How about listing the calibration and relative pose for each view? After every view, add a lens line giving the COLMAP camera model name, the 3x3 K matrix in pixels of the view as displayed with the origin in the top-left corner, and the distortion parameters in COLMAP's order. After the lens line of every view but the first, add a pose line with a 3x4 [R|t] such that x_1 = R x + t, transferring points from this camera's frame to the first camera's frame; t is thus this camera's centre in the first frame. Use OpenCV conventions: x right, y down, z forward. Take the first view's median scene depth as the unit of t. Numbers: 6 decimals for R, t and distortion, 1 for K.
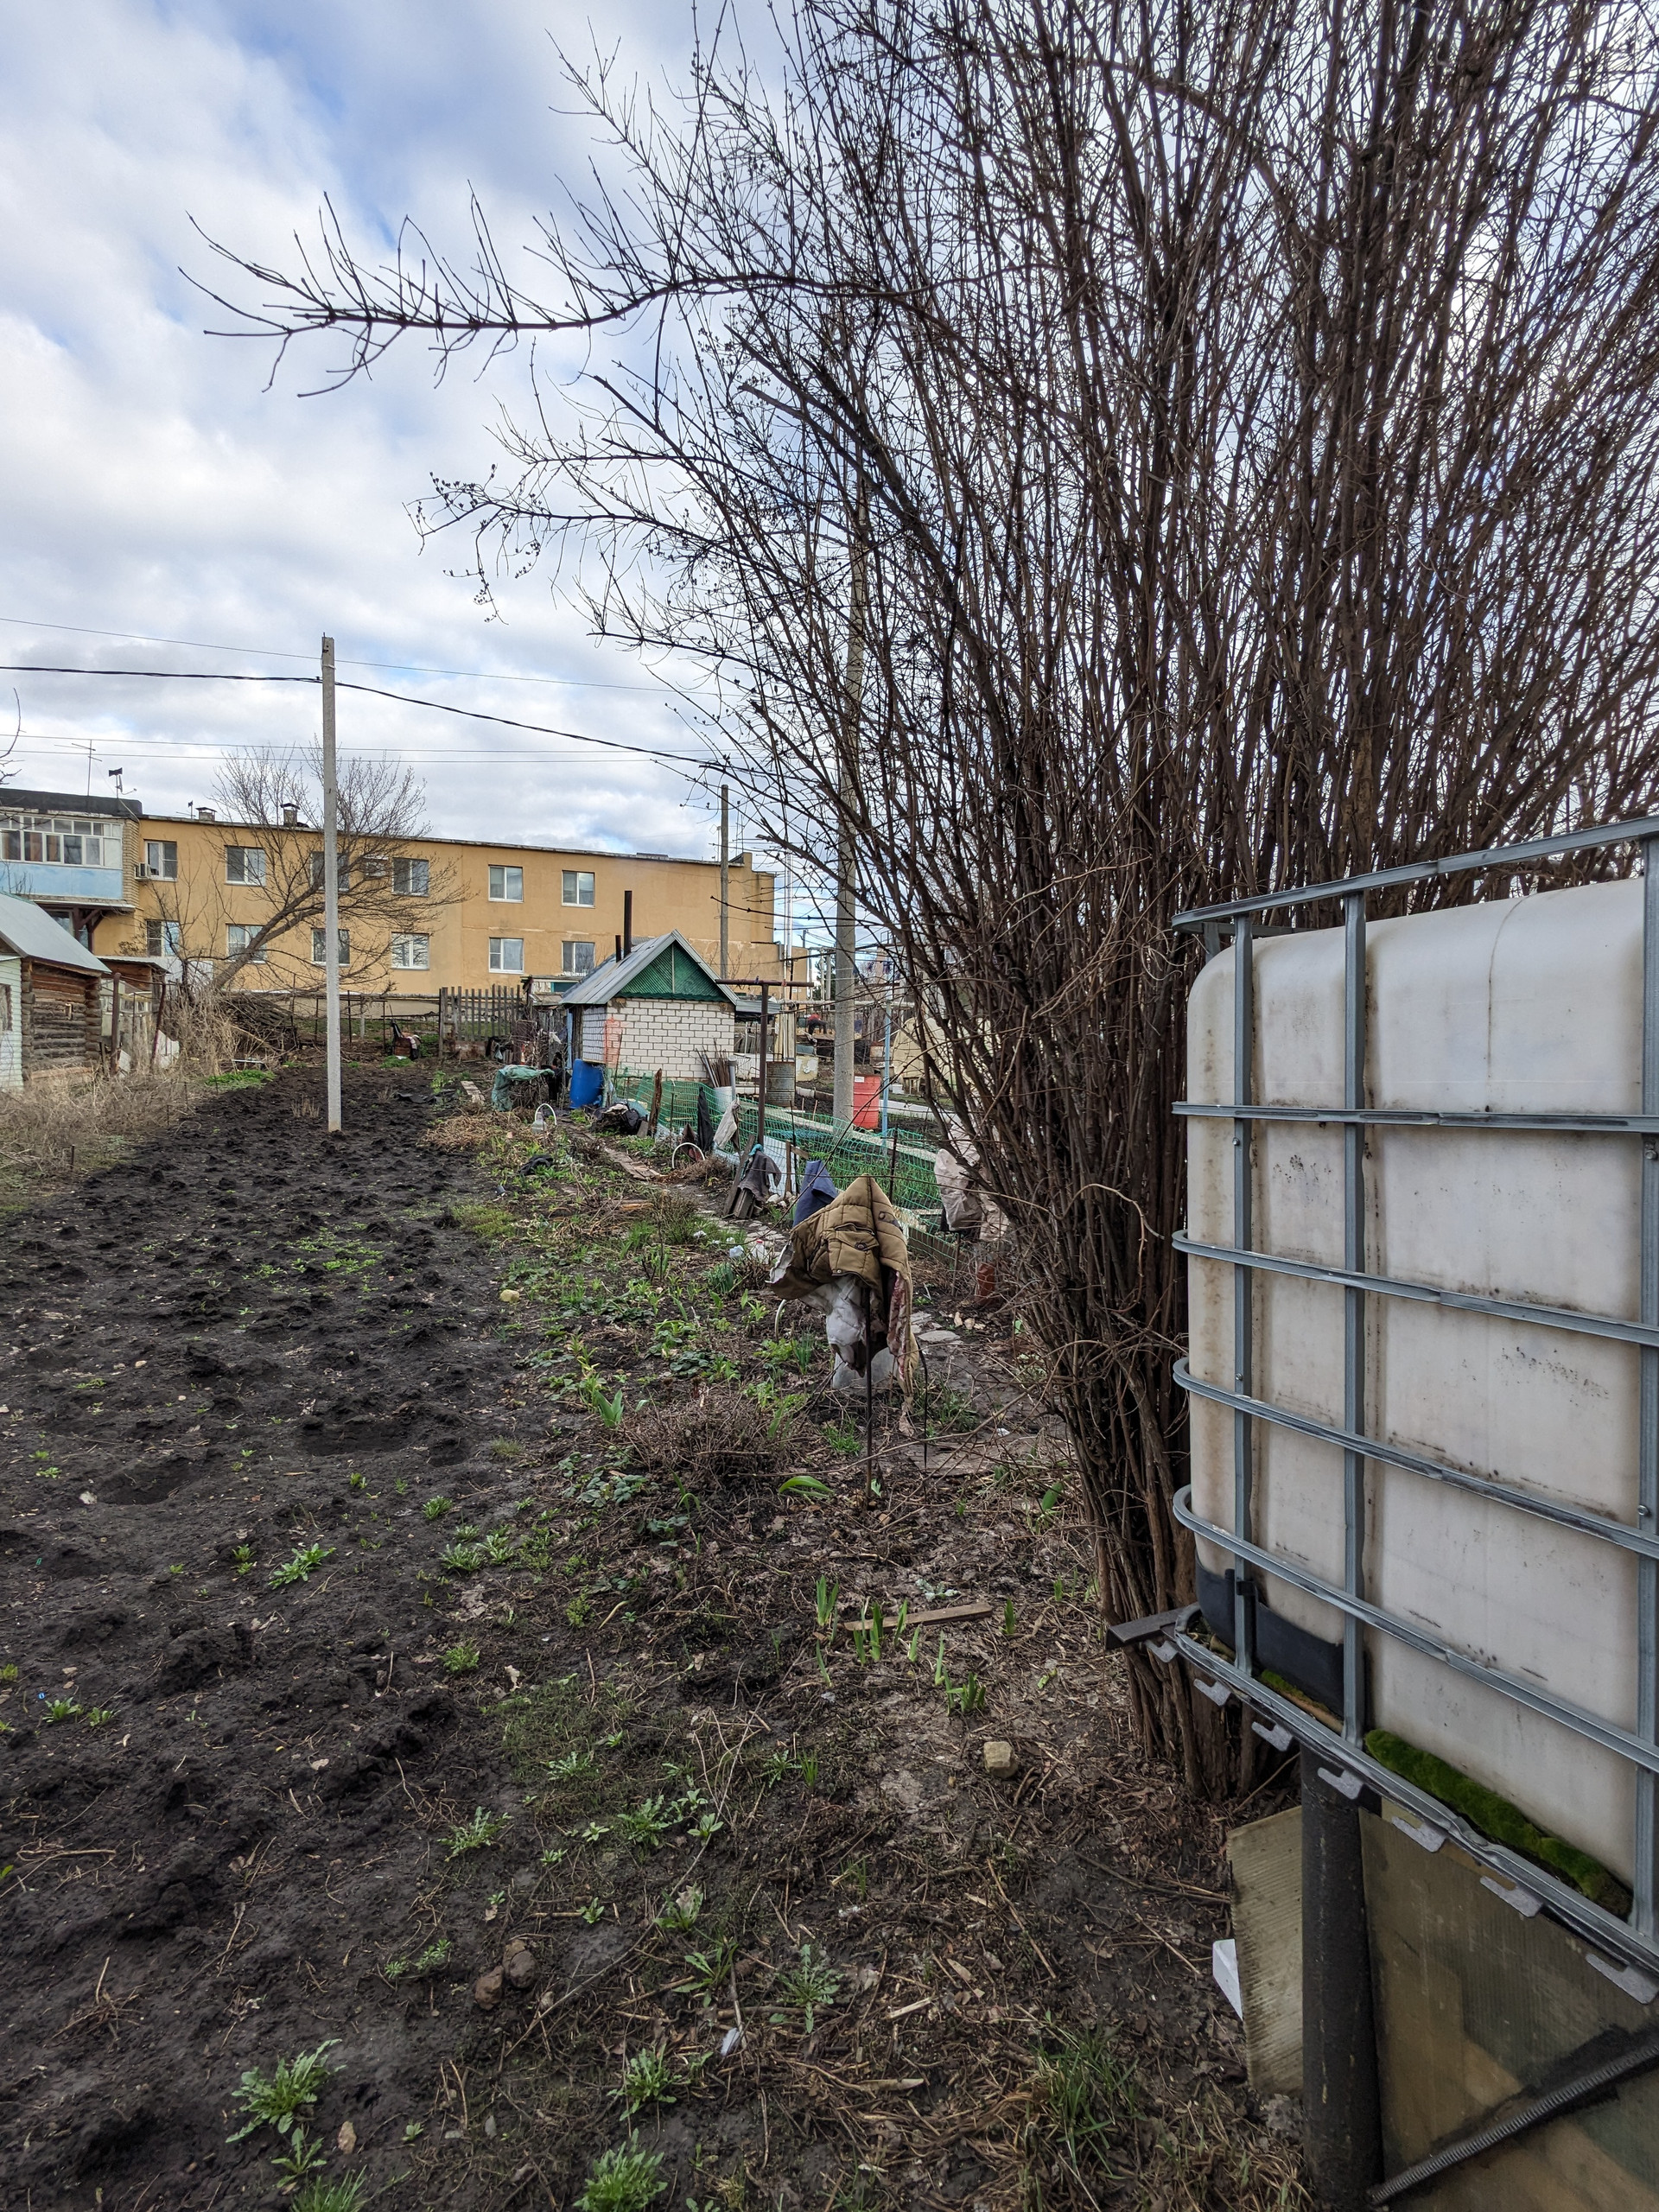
lens RADIAL K [[1070.1, 0, 830.1], [0, 1070.1, 1100.2], [0, 0, 1]] dist [-0.004250, 0.004156]
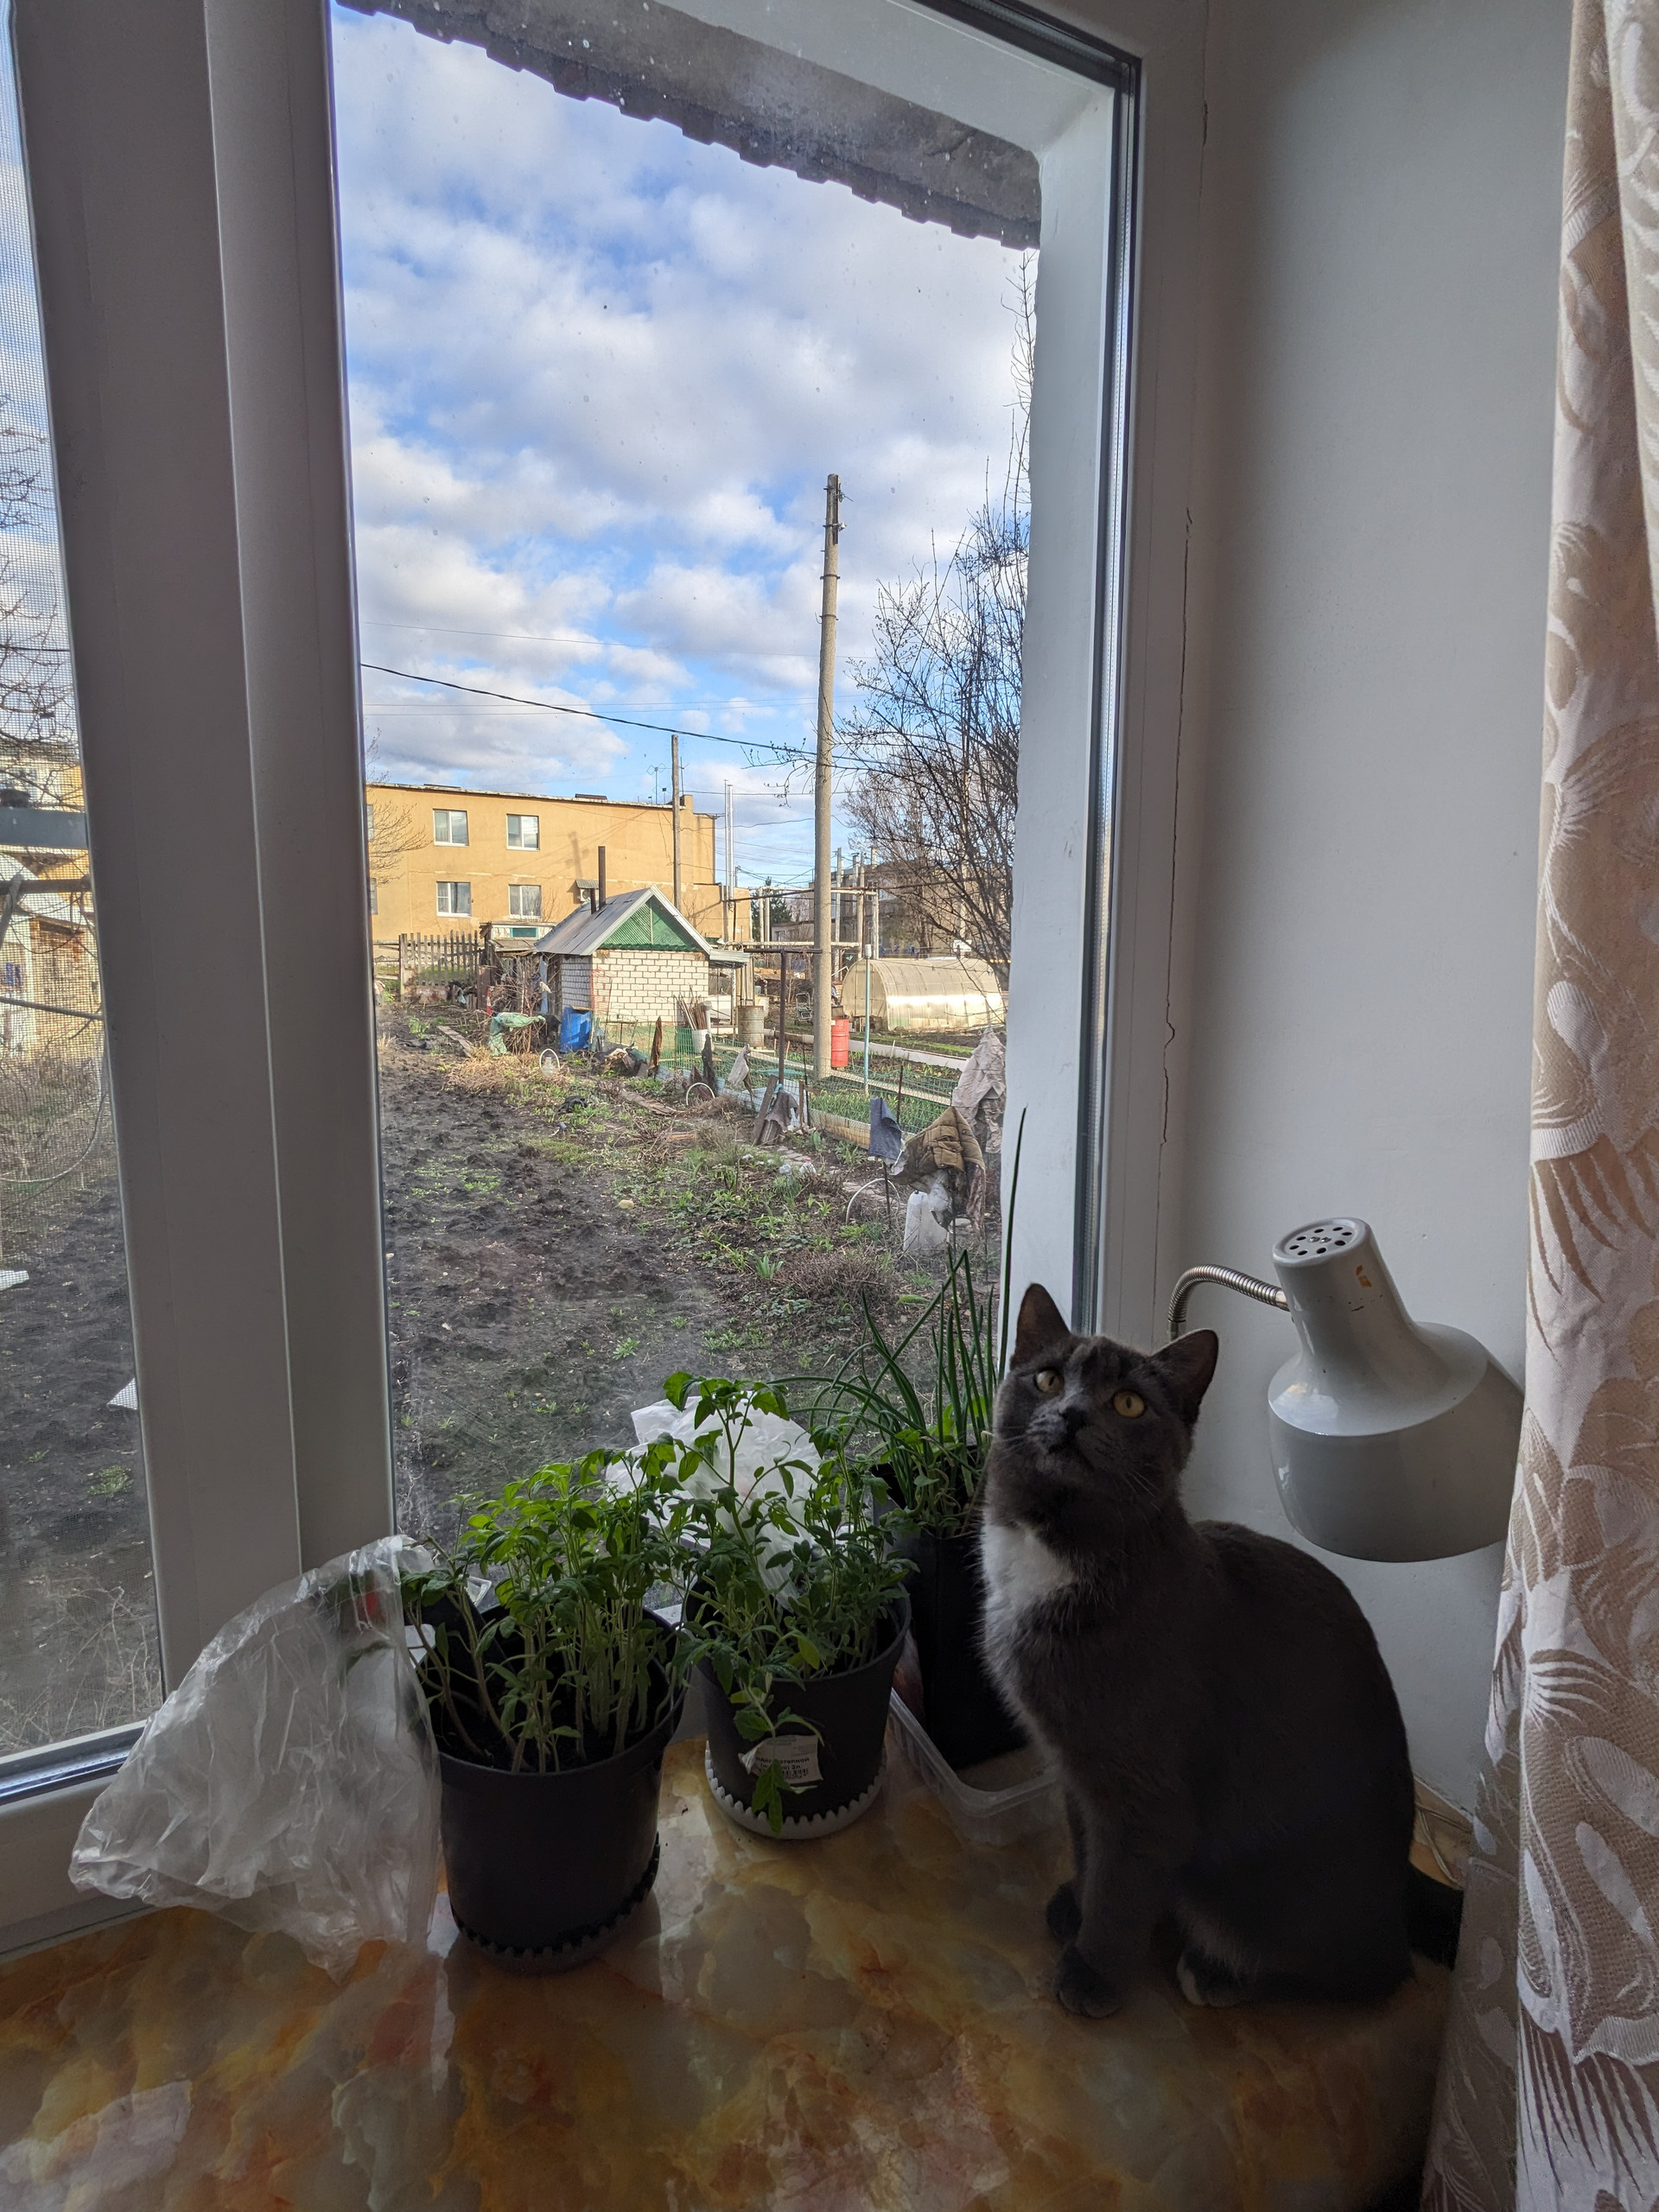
lens RADIAL K [[1070.1, 0, 829.2], [0, 1070.1, 1103.6], [0, 0, 1]] dist [-0.004250, 0.004156]
pose [[0.997288, -0.021126, 0.070501, -0.084846], [0.016392, 0.997614, 0.067067, -0.014878], [-0.071750, -0.065730, 0.995255, -0.190917]]
